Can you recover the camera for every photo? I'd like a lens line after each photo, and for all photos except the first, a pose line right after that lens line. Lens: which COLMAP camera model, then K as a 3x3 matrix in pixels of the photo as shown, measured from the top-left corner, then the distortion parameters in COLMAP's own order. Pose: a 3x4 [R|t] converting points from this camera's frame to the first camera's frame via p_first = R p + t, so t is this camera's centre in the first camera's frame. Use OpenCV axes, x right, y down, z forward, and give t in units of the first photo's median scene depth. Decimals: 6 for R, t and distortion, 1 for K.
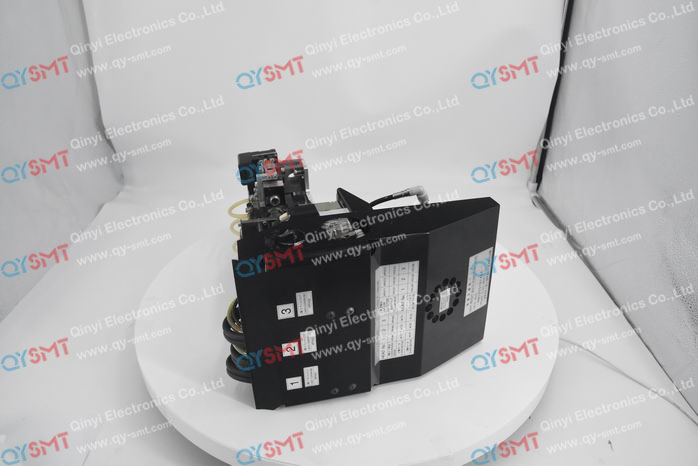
lens RADIAL K [[478.0, 0, 349.0], [0, 478.0, 233.0], [0, 0, 1]] dist [-0.005314, 0.000093]
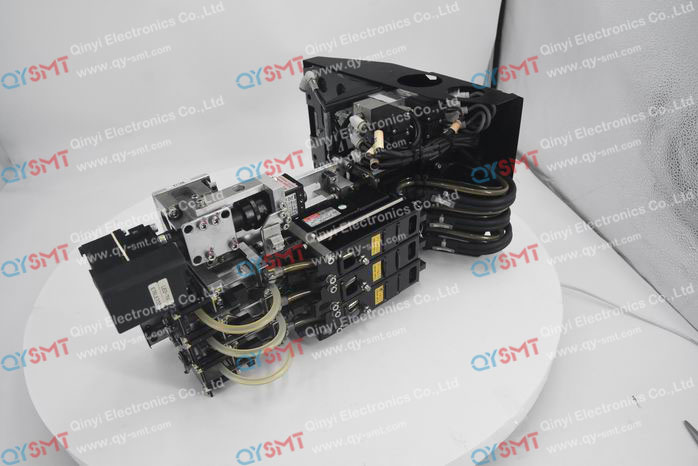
lens RADIAL K [[478.0, 0, 349.0], [0, 478.0, 233.0], [0, 0, 1]] dist [-0.005314, 0.000093]
pose [[0.999999, 0.001424, 0.000166, 0.000401], [-0.001425, 0.999978, 0.006477, 0.410702], [-0.000157, -0.006478, 0.999979, -0.001882]]
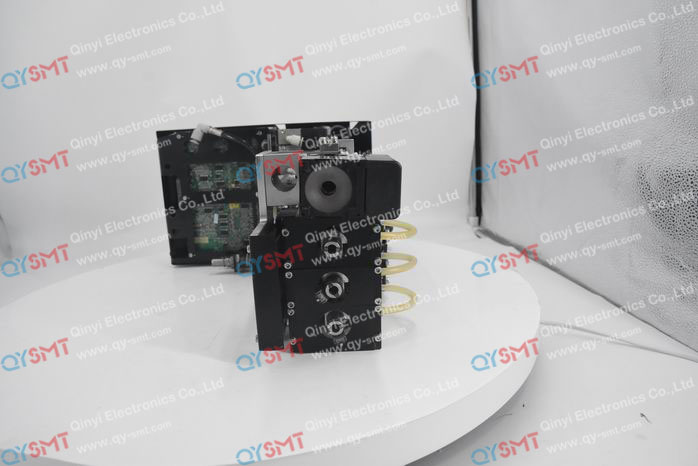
lens RADIAL K [[478.0, 0, 349.0], [0, 478.0, 233.0], [0, 0, 1]] dist [-0.005314, 0.000093]
pose [[0.999999, 0.001104, 0.000062, 0.000058], [-0.001104, 0.999985, 0.005290, 0.181425], [-0.000056, -0.005290, 0.999986, -0.000487]]
